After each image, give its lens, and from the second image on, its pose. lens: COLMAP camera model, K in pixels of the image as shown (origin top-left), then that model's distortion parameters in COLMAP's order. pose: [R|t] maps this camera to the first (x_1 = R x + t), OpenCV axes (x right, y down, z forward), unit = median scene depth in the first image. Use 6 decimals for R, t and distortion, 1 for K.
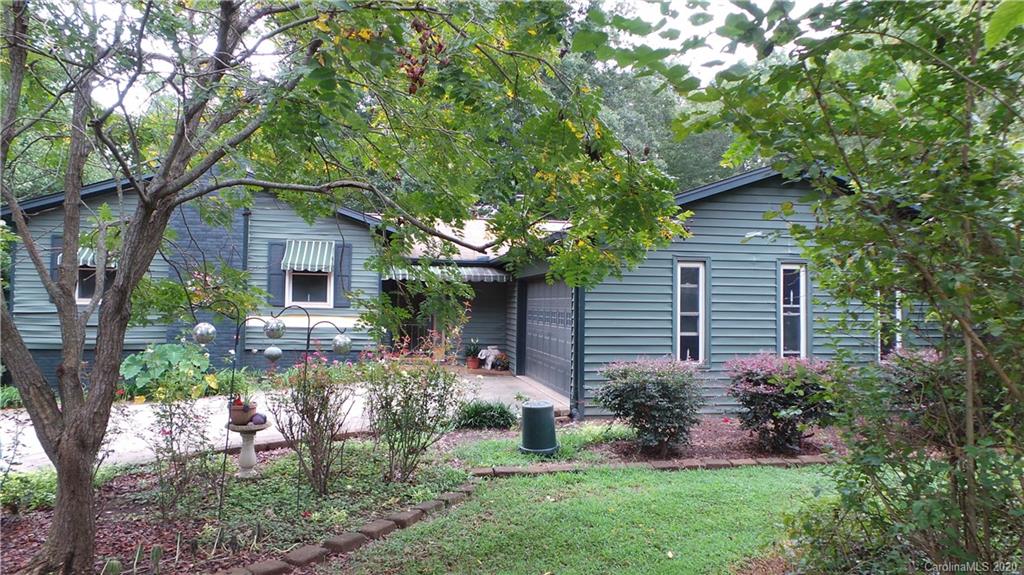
lens RADIAL K [[707.9, 0, 516.1], [0, 707.9, 291.5], [0, 0, 1]] dist [0.000936, 0.001628]
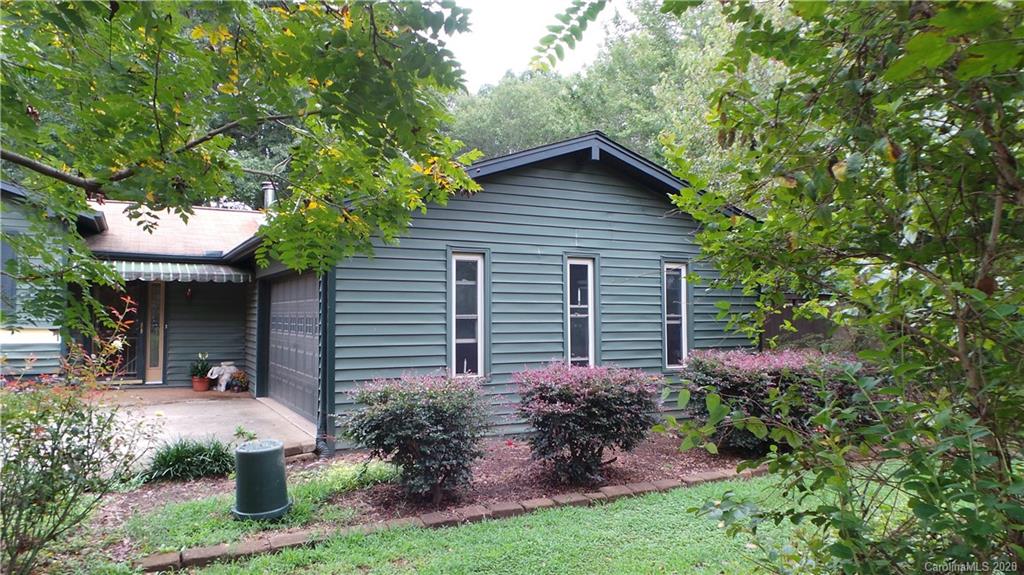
lens RADIAL K [[707.9, 0, 512.0], [0, 707.9, 288.4], [0, 0, 1]] dist [0.000936, 0.001628]
pose [[0.950598, -0.000377, 0.310424, 0.040011], [0.005869, 0.999842, -0.016759, 0.013310], [-0.310368, 0.017754, 0.950451, 0.202960]]
